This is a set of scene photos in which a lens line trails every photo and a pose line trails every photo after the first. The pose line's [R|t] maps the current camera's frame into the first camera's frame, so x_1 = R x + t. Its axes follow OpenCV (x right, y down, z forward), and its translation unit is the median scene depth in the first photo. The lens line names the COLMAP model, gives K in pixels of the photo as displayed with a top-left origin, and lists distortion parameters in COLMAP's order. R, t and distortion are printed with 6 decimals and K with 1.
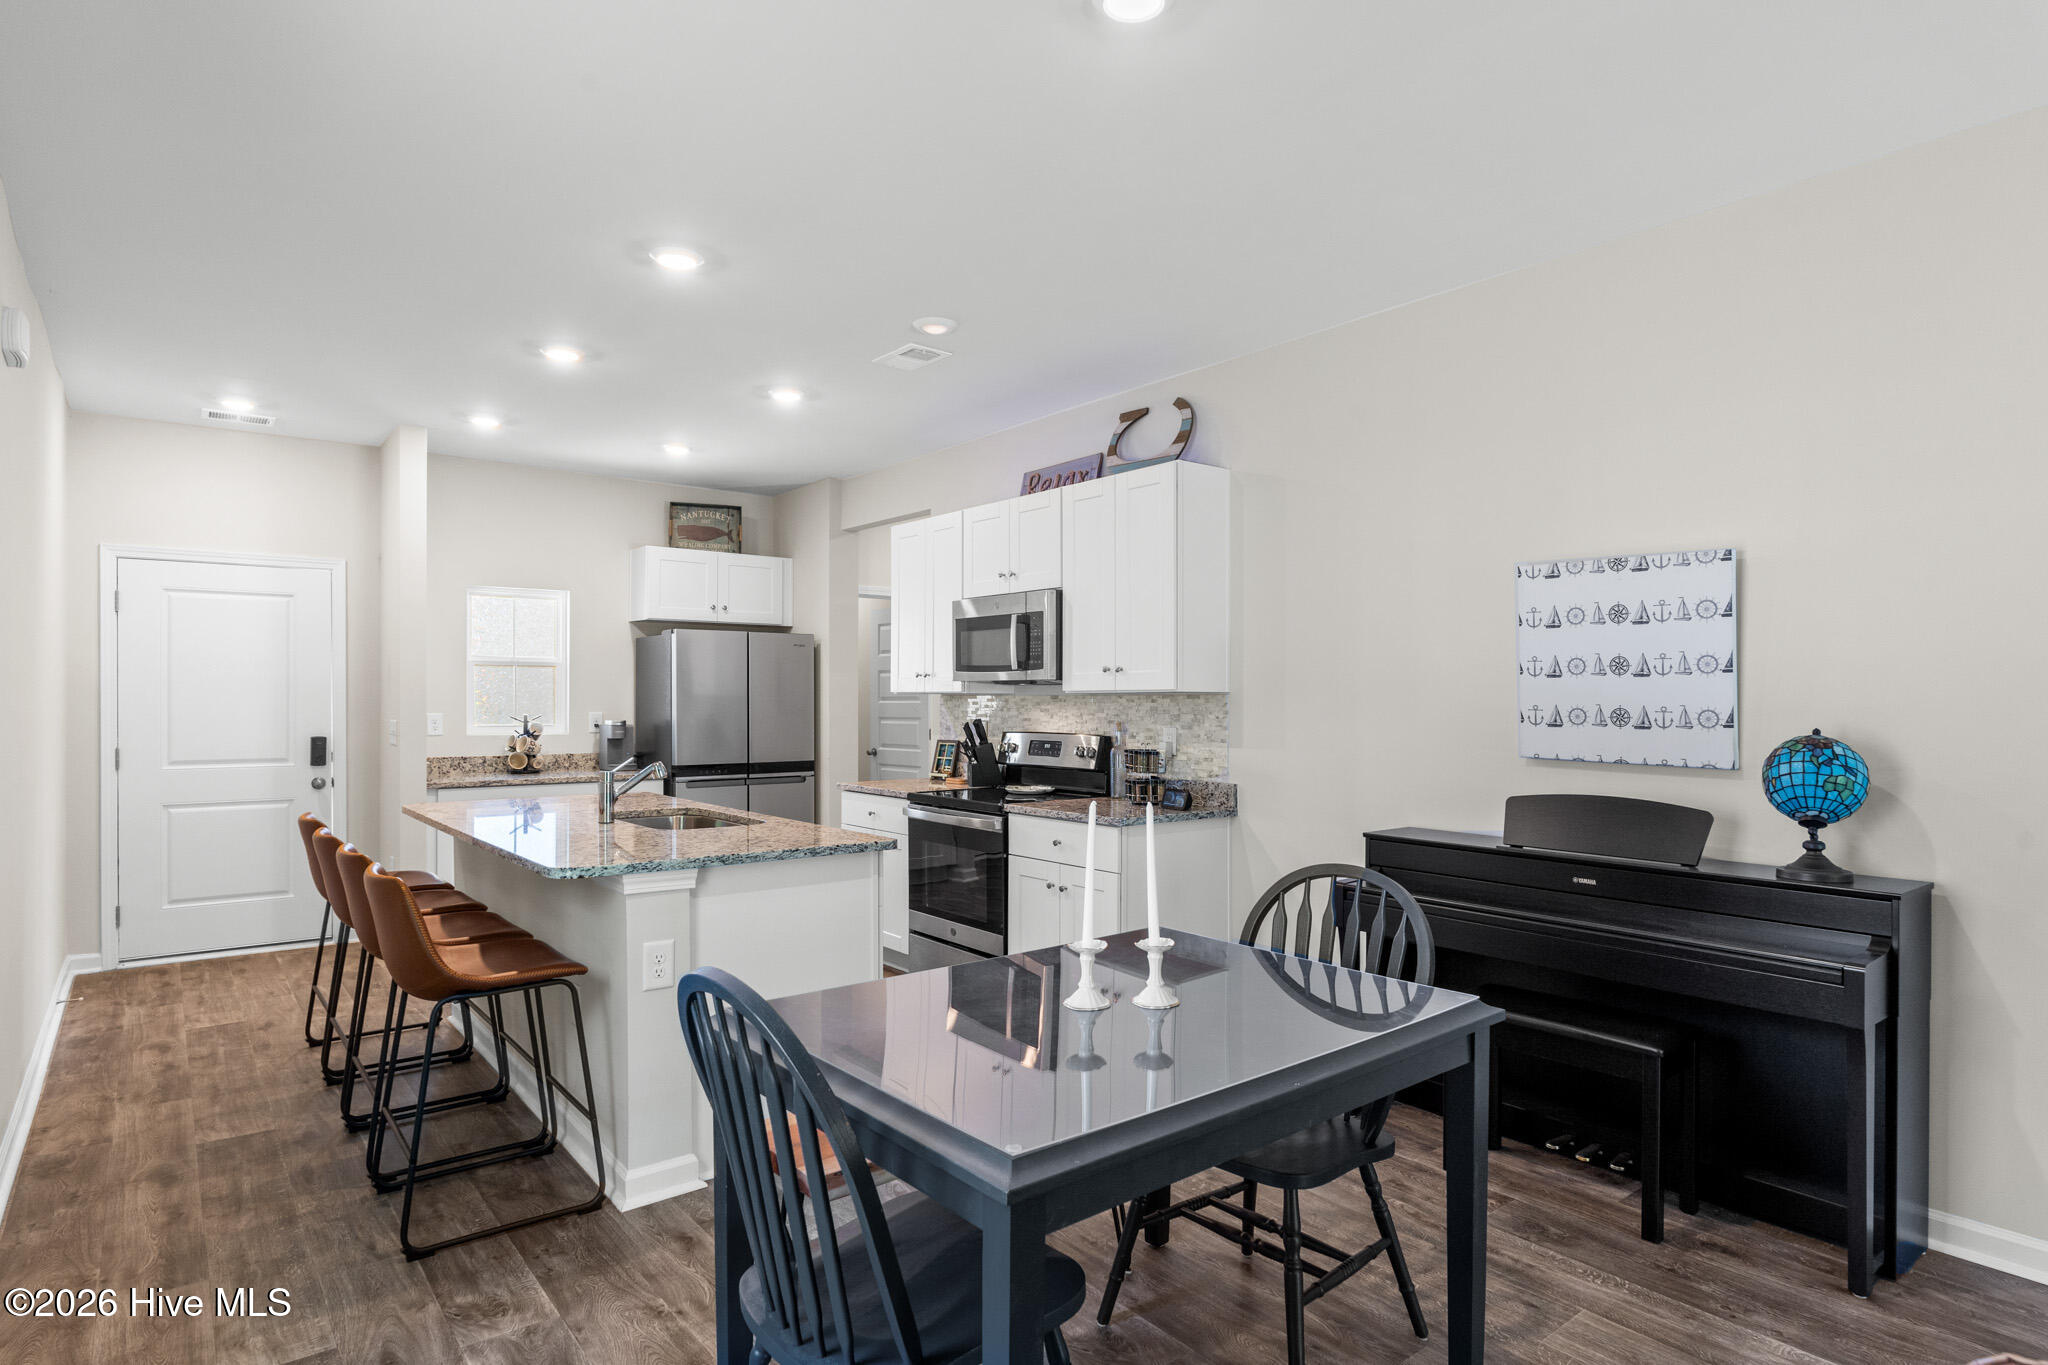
lens RADIAL K [[1087.8, 0, 1023.6], [0, 1087.8, 712.5], [0, 0, 1]] dist [-0.000821, 0.001155]
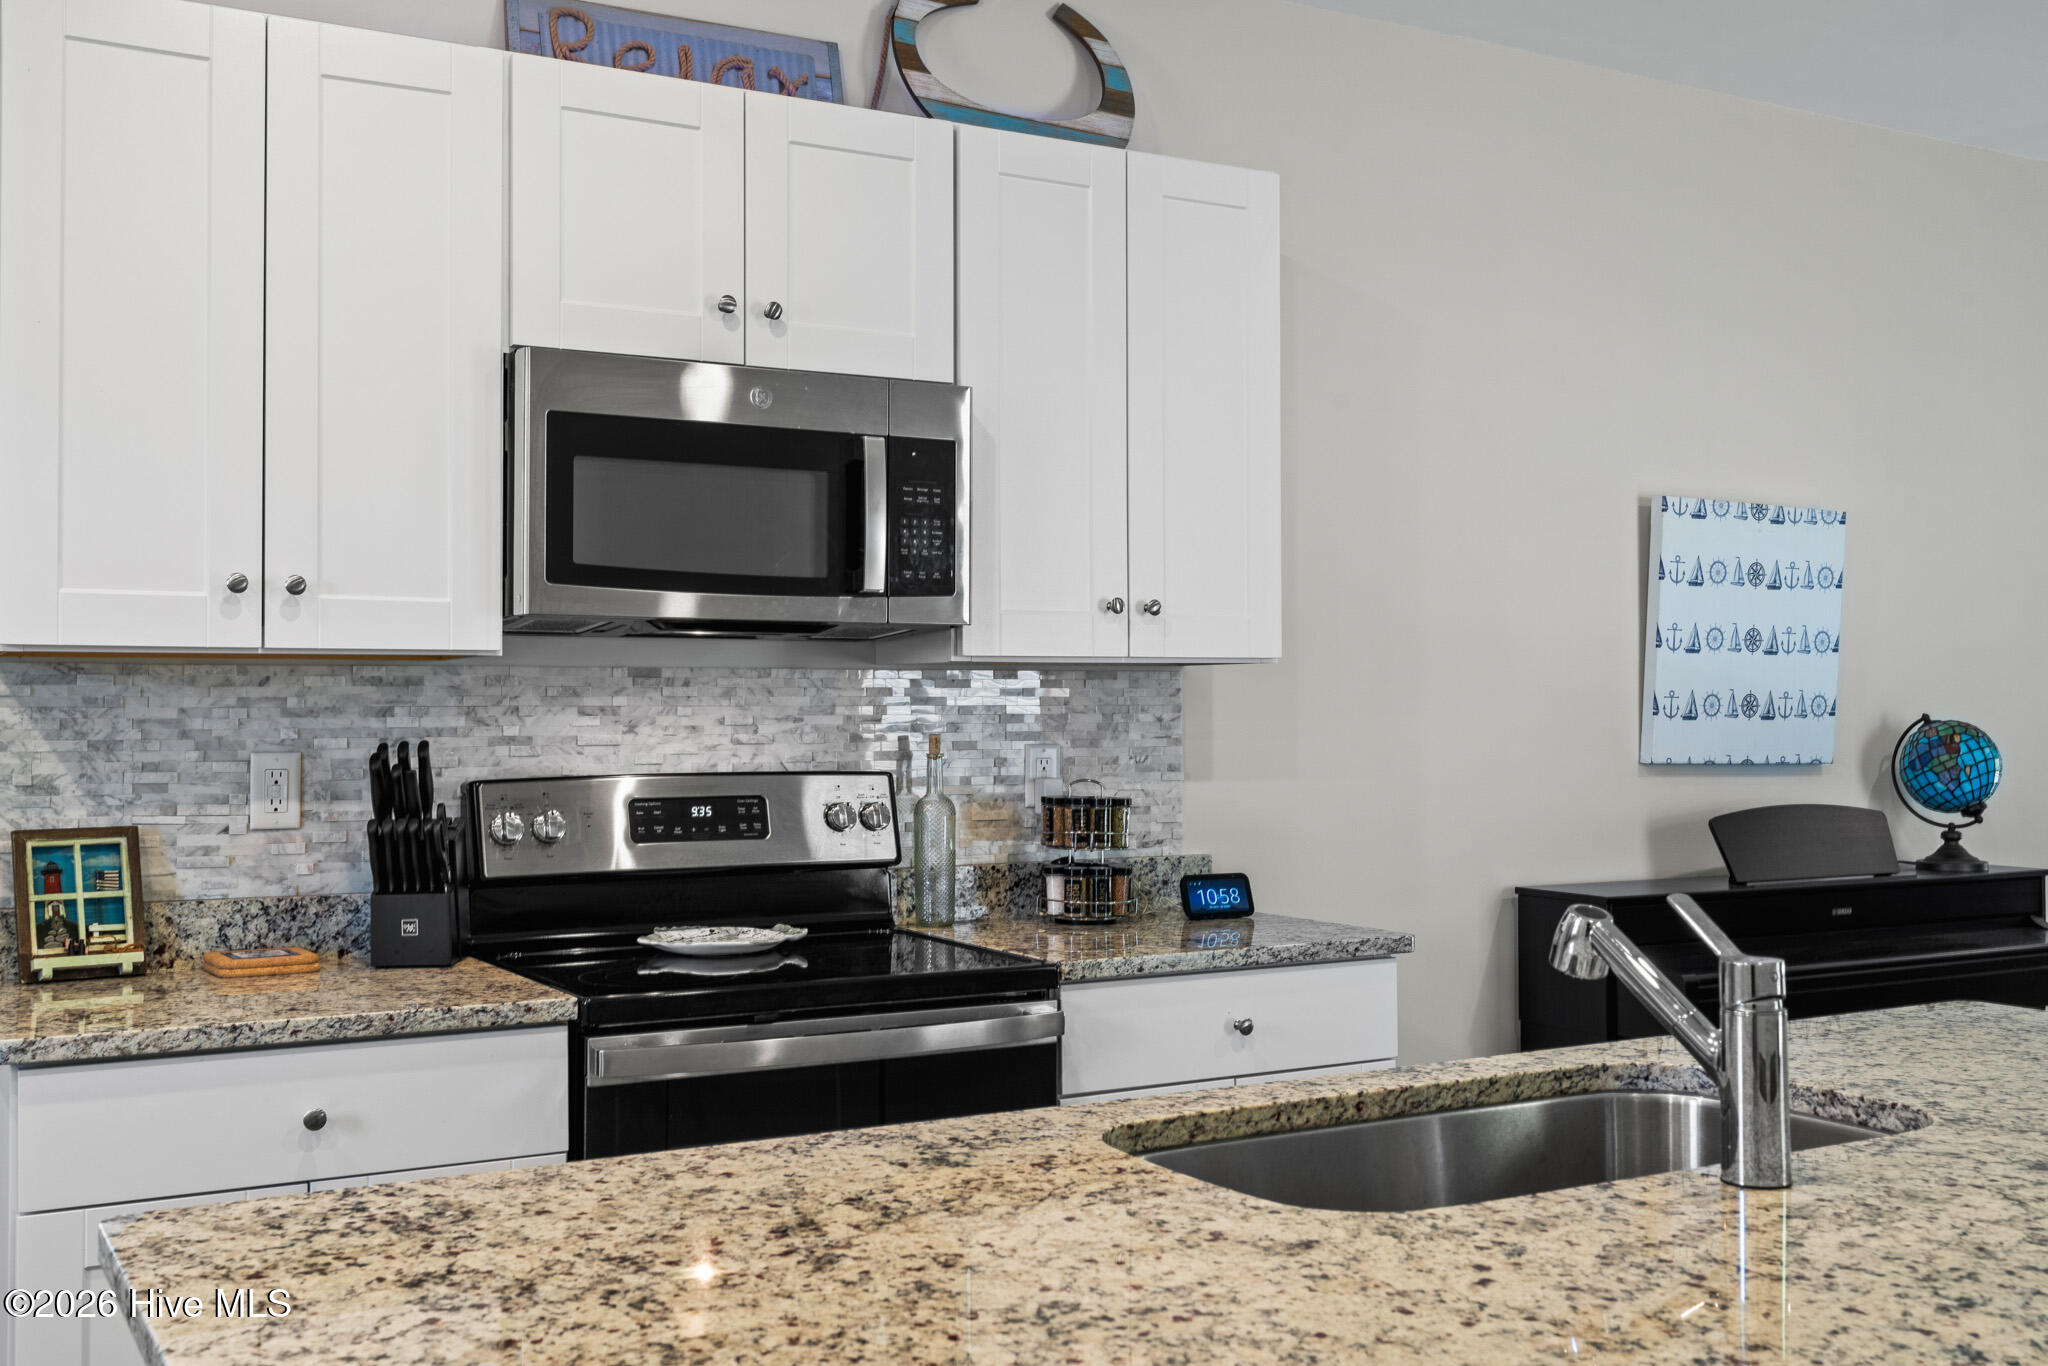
lens RADIAL K [[2095.6, 0, 1042.1], [0, 2095.6, 677.9], [0, 0, 1]] dist [0.009044, 0.000000]
pose [[0.135373, 0.008734, 0.990756, -0.613510], [0.012494, 0.999867, -0.010522, -0.003557], [-0.990716, 0.013803, 0.135246, 0.777566]]
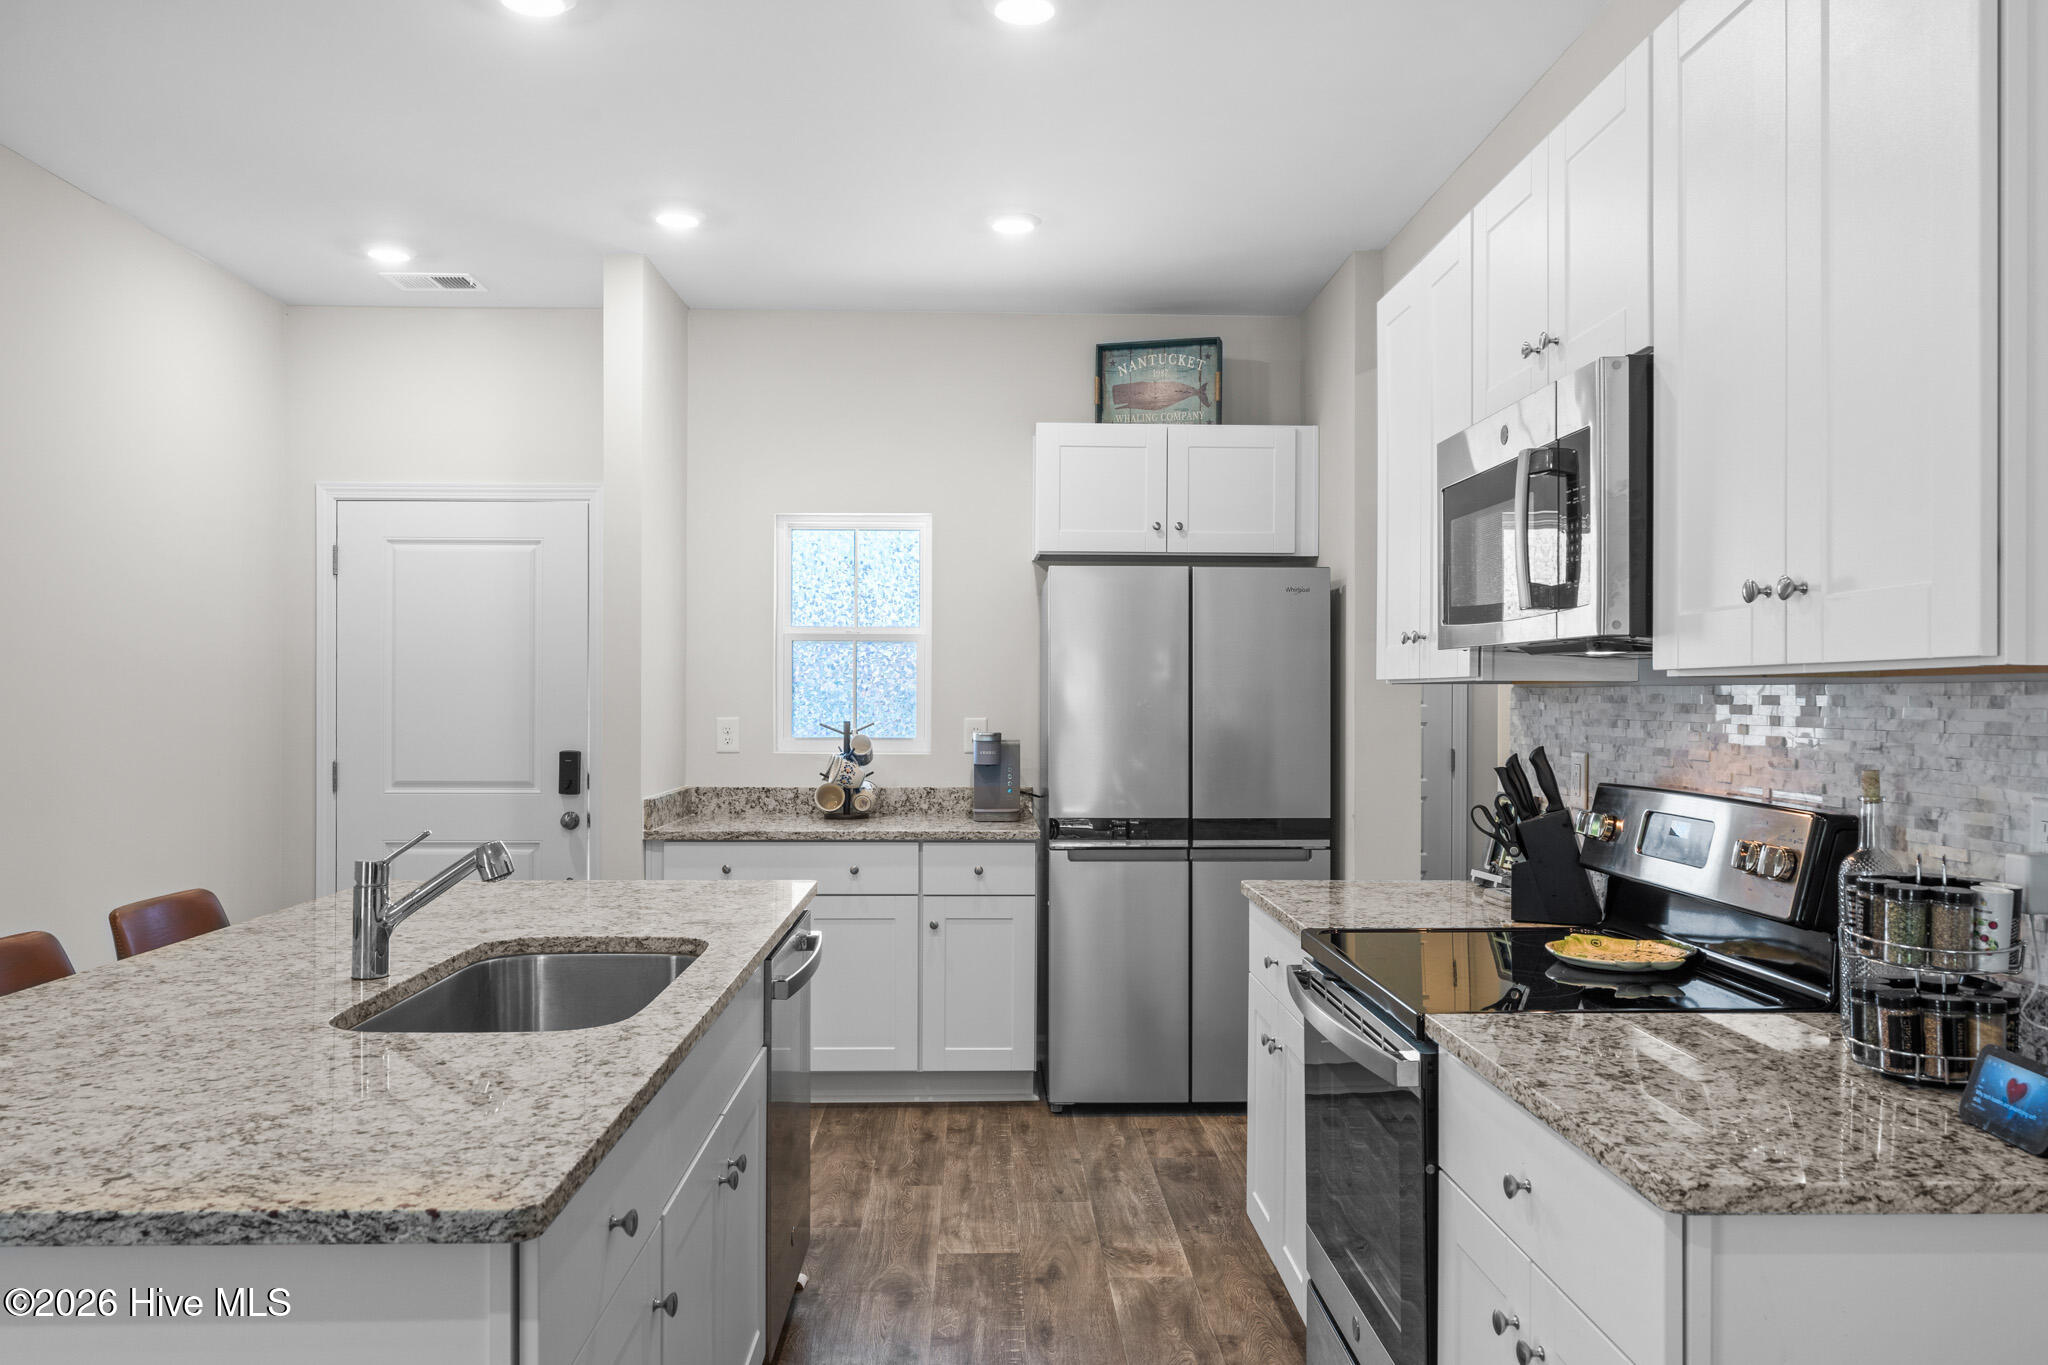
lens RADIAL K [[1478.9, 0, 1032.4], [0, 1478.9, 678.9], [0, 0, 1]] dist [0.013736, 0.004884]
pose [[0.807590, -0.005936, -0.589714, 0.129644], [-0.007970, 0.999748, -0.020977, -0.005781], [0.589690, 0.021641, 0.807340, 0.481022]]
